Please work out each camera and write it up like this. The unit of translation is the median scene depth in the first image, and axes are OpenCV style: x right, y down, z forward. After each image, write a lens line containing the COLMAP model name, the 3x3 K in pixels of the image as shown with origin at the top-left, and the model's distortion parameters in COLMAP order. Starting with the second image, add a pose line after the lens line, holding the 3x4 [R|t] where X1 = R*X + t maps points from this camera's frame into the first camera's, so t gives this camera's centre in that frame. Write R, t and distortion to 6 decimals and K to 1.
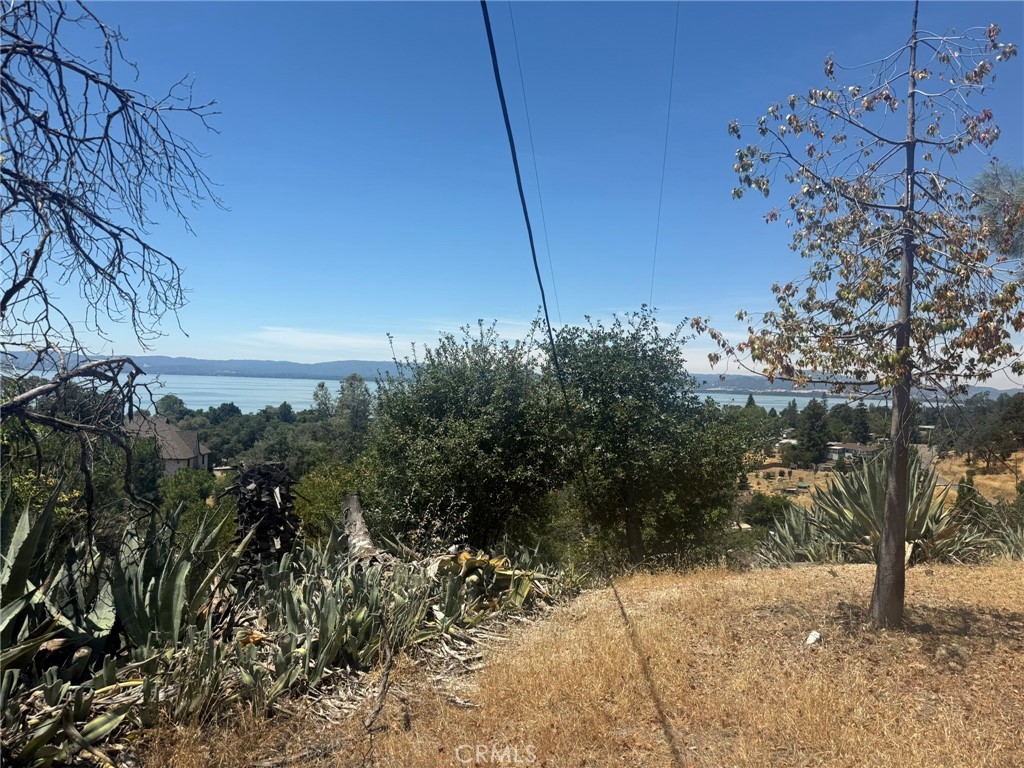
lens RADIAL K [[709.5, 0, 529.6], [0, 709.5, 383.0], [0, 0, 1]] dist [0.097576, -0.133238]
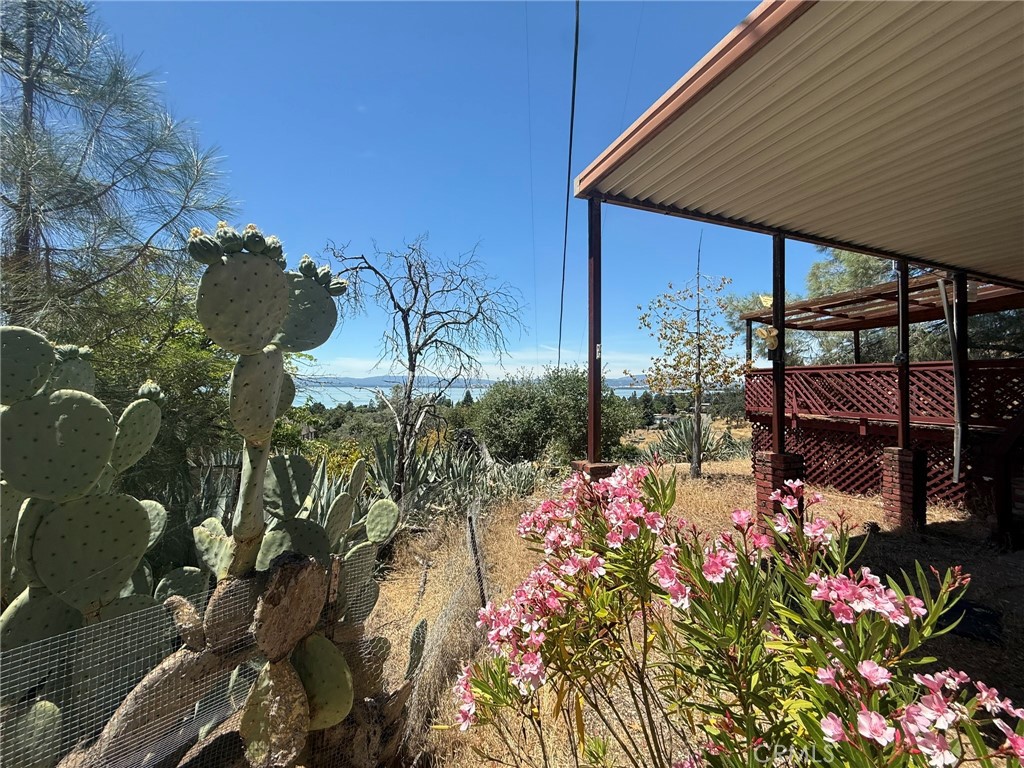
lens RADIAL K [[408.3, 0, 512.2], [0, 408.3, 379.2], [0, 0, 1]] dist [-0.000687, -0.000111]
pose [[0.997618, -0.026460, 0.063699, -0.182656], [0.027446, 0.999516, -0.014657, -0.028323], [-0.063281, 0.016371, 0.997862, -0.325041]]
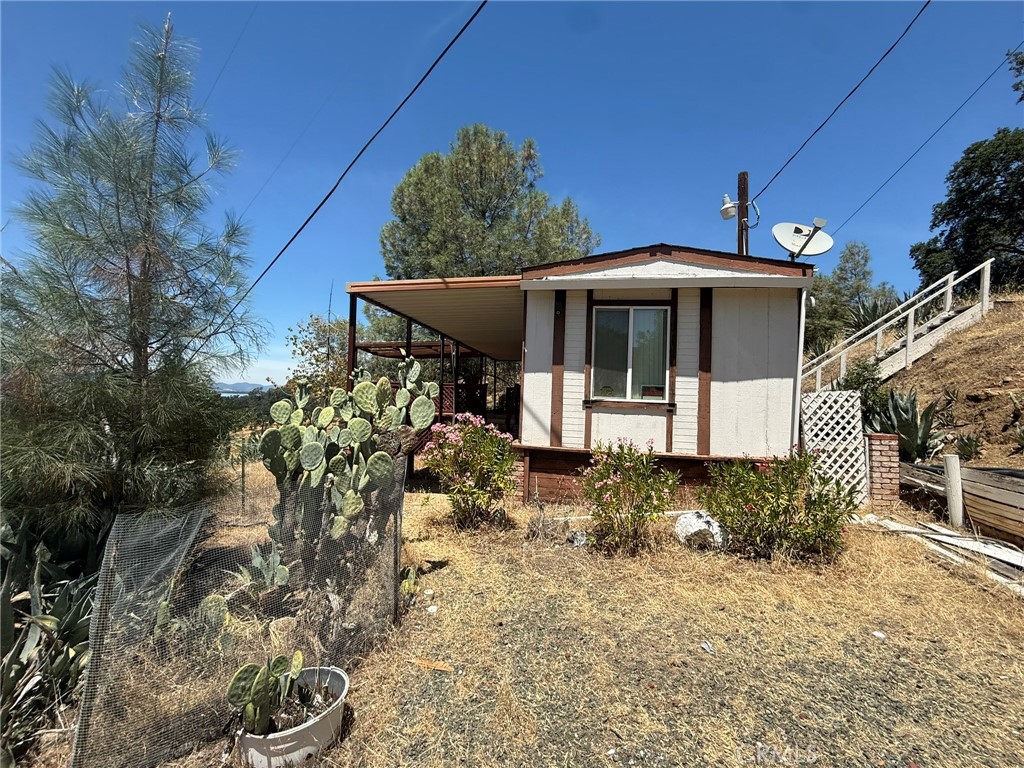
lens RADIAL K [[423.7, 0, 510.7], [0, 423.7, 380.0], [0, 0, 1]] dist [0.000300, 0.000059]
pose [[0.453765, 0.014140, 0.891009, -0.613072], [-0.010747, 0.999888, -0.010394, -0.044616], [-0.891057, -0.004859, 0.453866, -0.538130]]
